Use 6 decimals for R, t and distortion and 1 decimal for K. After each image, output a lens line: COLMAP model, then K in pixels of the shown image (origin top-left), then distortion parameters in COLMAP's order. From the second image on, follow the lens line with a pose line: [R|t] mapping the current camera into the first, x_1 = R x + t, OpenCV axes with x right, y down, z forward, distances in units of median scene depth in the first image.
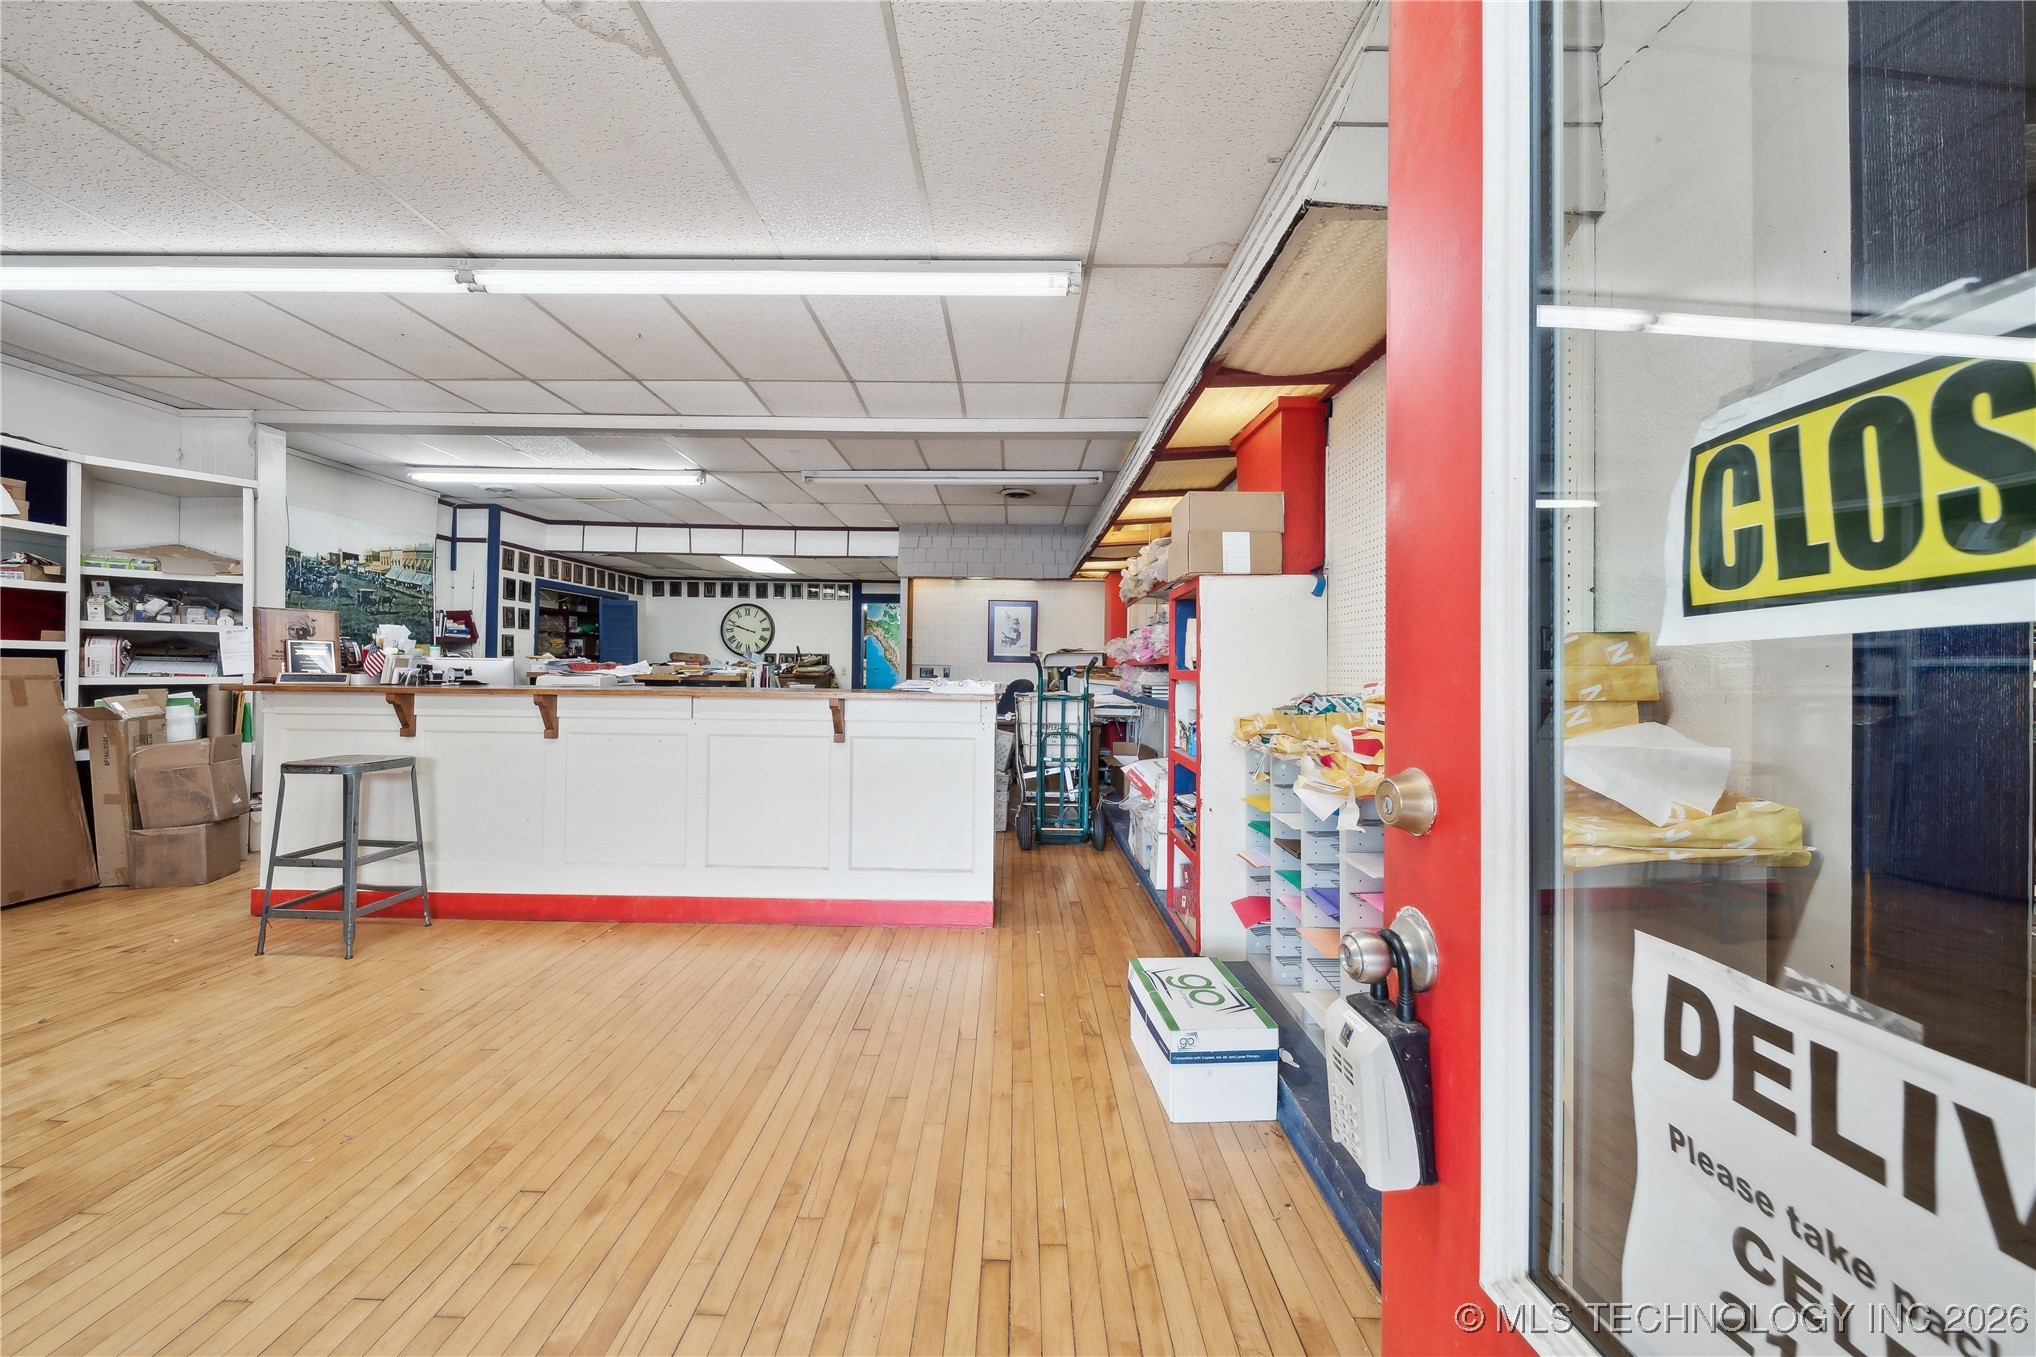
lens RADIAL K [[733.2, 0, 997.2], [0, 733.2, 665.2], [0, 0, 1]] dist [0.000615, -0.001569]
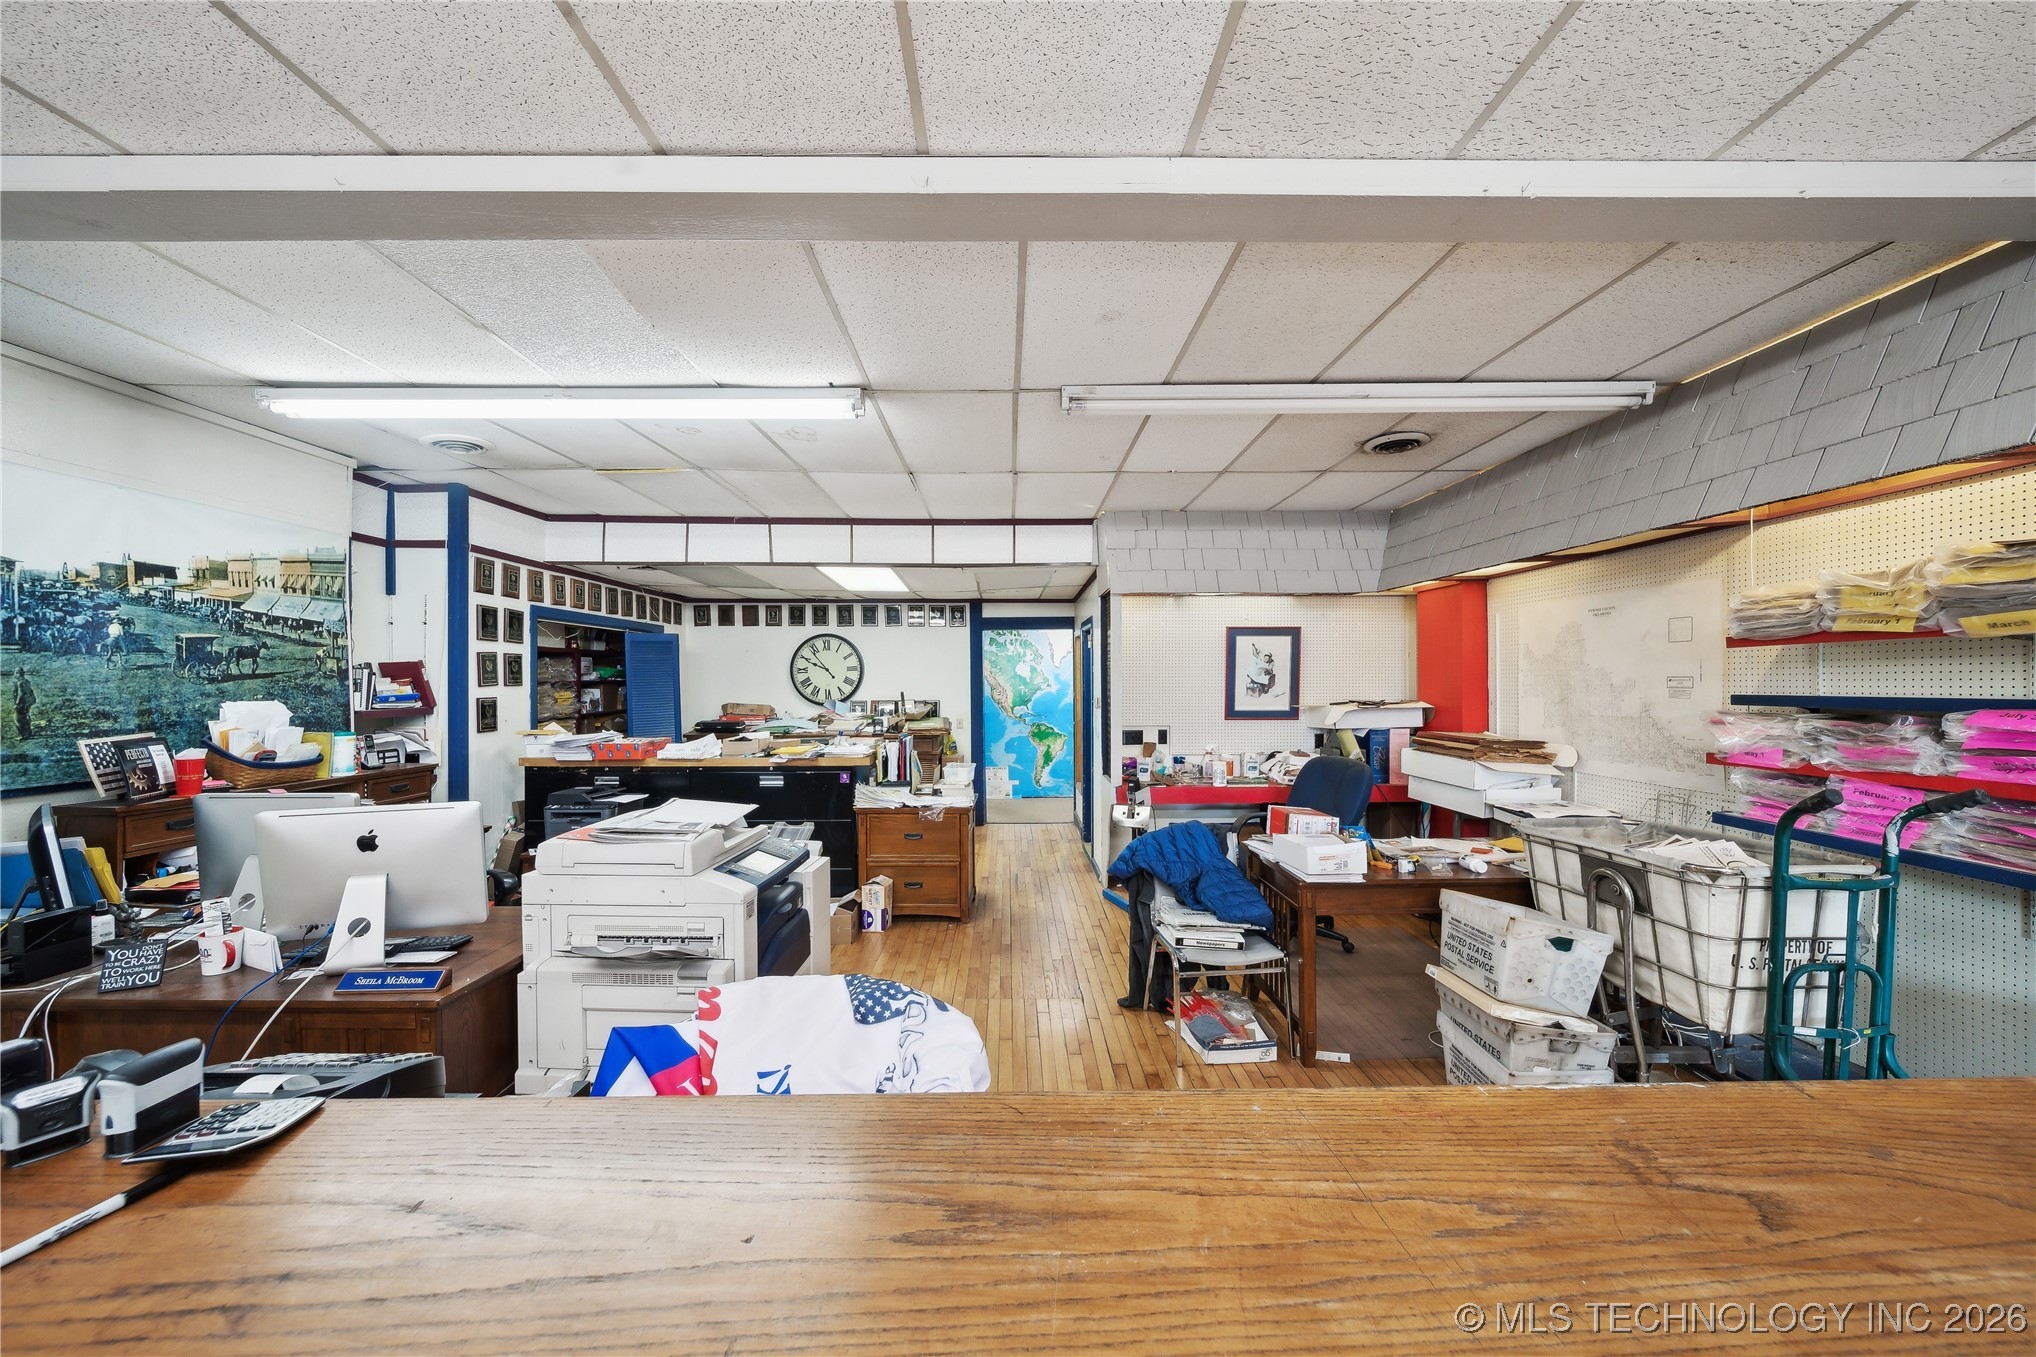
lens RADIAL K [[714.5, 0, 1008.9], [0, 714.5, 684.6], [0, 0, 1]] dist [-0.000471, -0.001928]
pose [[0.999599, -0.018518, 0.021403, -0.318926], [0.018348, 0.999799, 0.008107, -0.065292], [-0.021548, -0.007711, 0.999738, 0.516738]]
